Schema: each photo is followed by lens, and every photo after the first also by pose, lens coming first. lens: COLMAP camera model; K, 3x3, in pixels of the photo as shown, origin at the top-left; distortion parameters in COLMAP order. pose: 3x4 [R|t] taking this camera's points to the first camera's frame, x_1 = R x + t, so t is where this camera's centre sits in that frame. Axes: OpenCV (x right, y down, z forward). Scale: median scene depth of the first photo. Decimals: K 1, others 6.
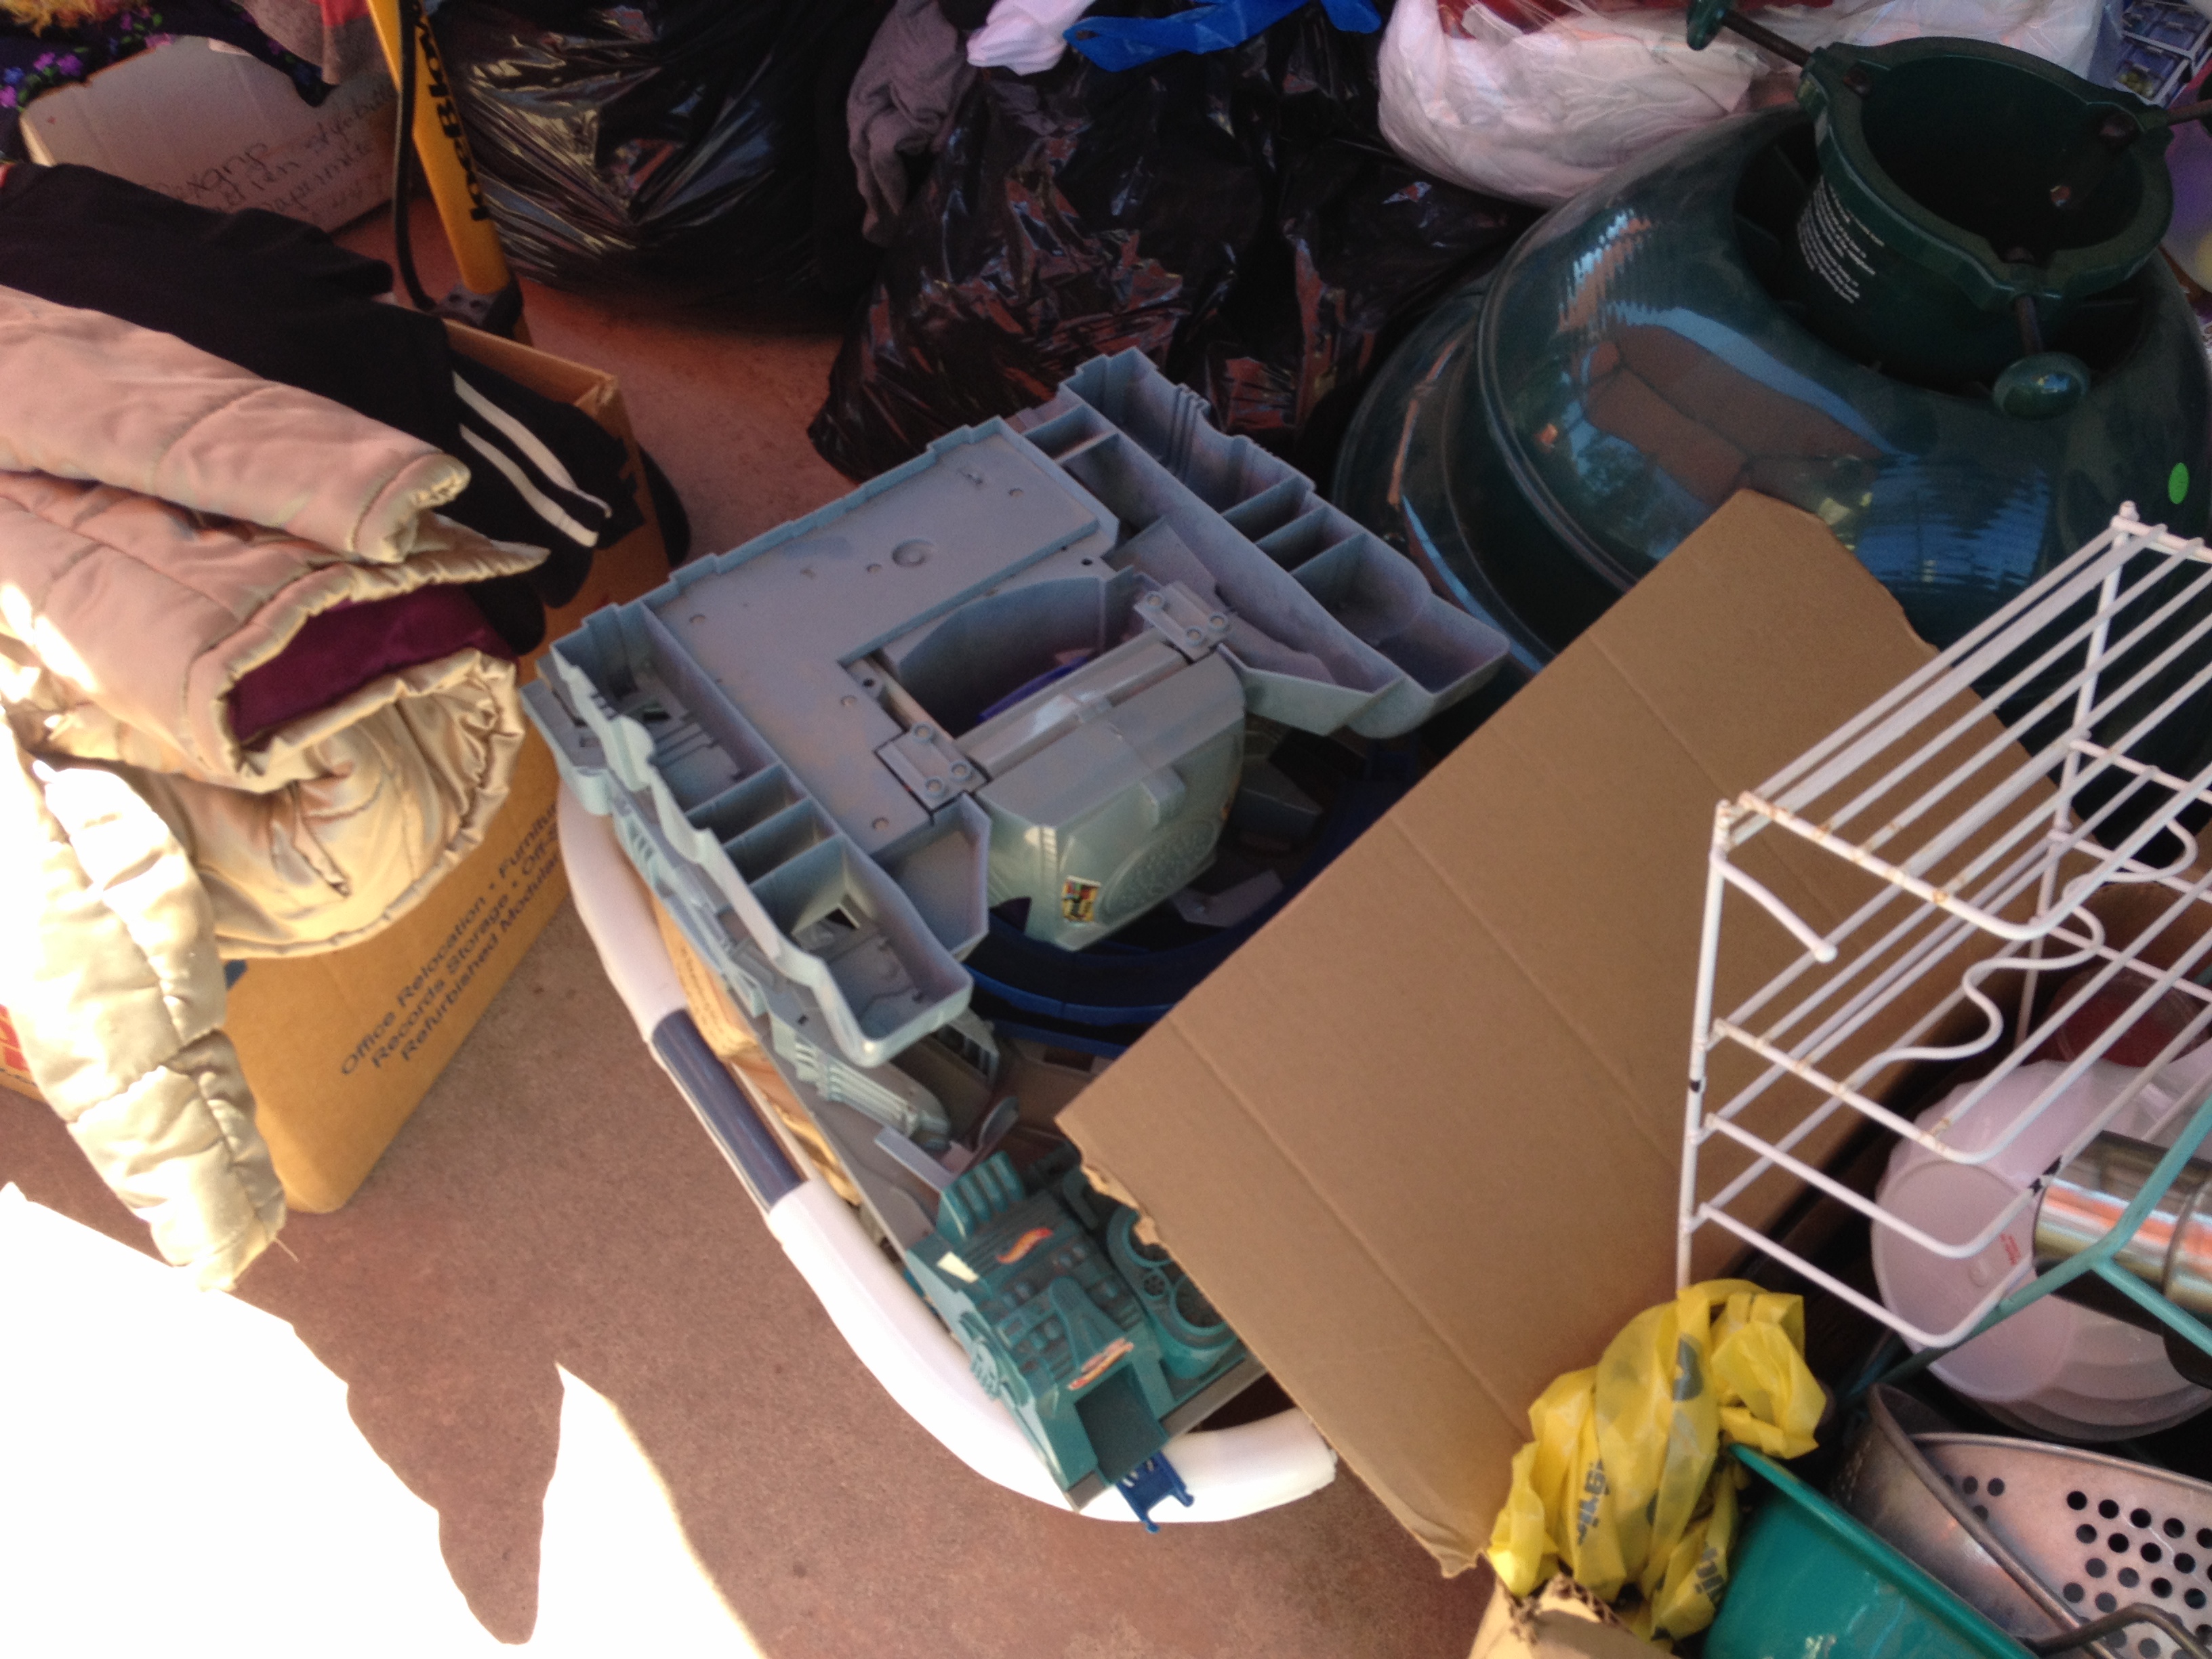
lens RADIAL K [[2221.4, 0, 1041.9], [0, 2221.4, 823.2], [0, 0, 1]] dist [0.212326, -0.404046]
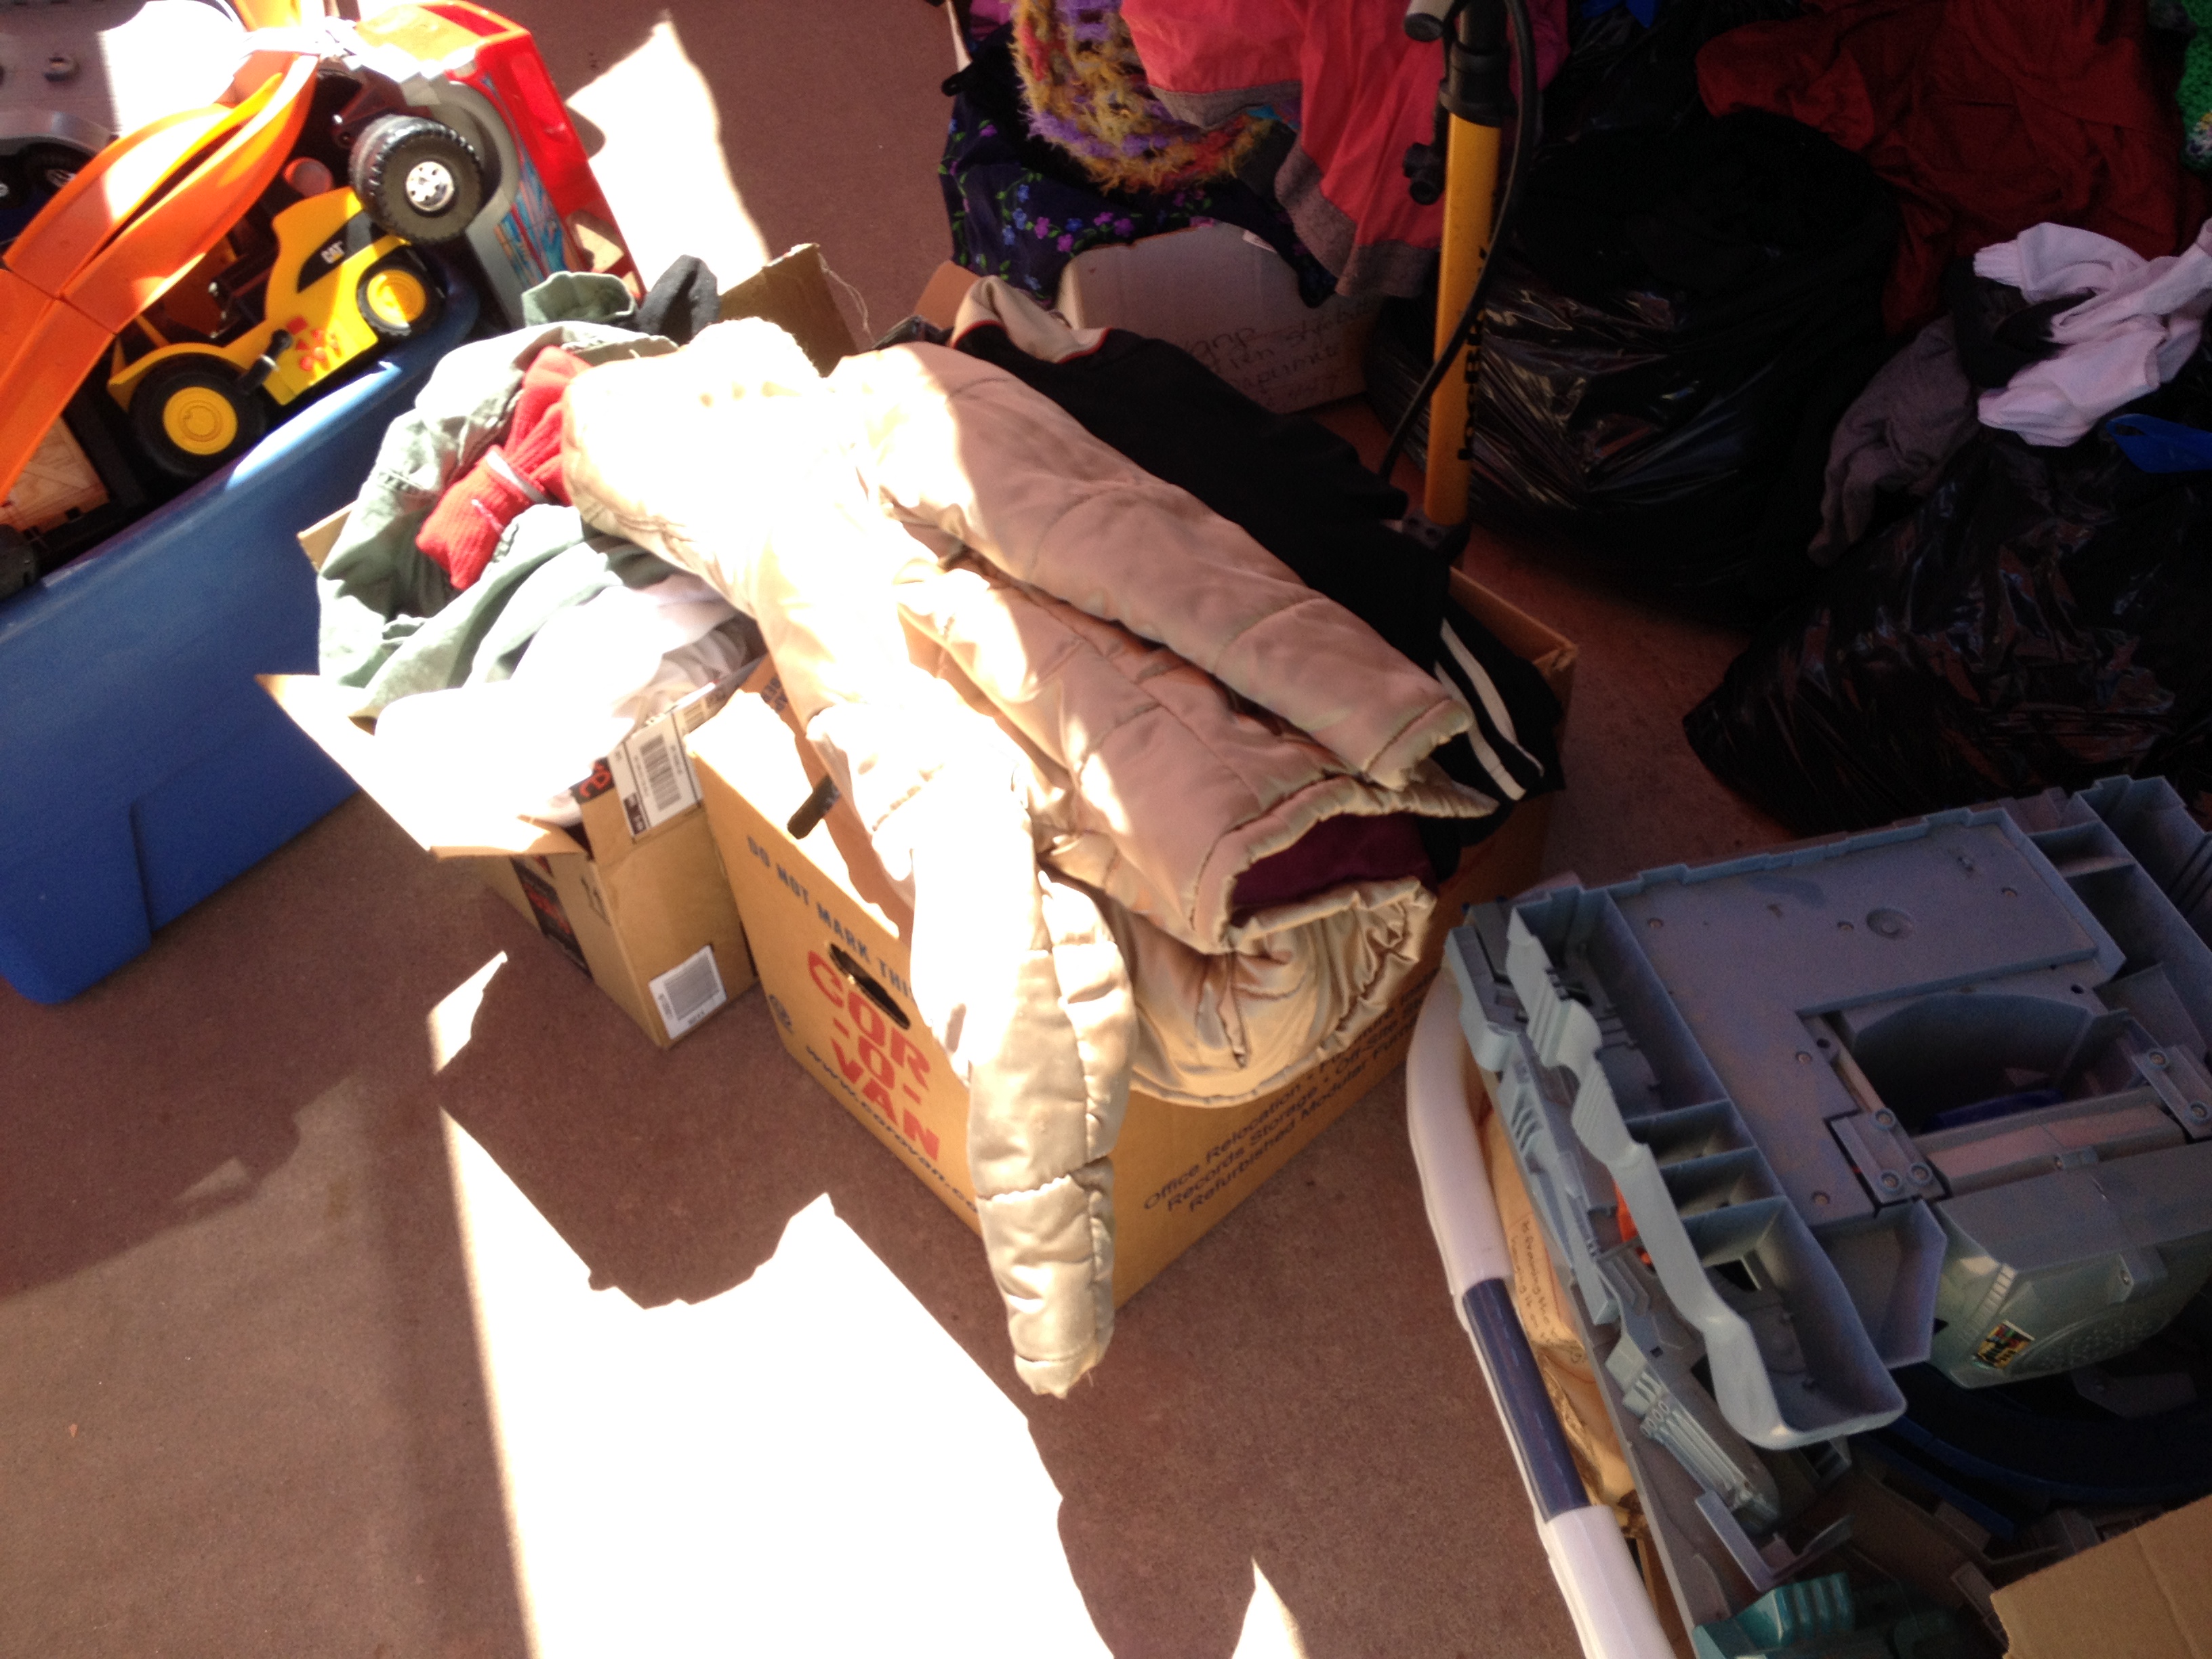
lens RADIAL K [[2204.3, 0, 1106.0], [0, 2204.3, 829.5], [0, 0, 1]] dist [0.235656, -0.485206]
pose [[0.916696, 0.294988, -0.269538, -0.110999], [-0.317112, 0.947477, -0.041557, -0.009821], [0.243123, 0.123569, 0.962093, -0.033340]]
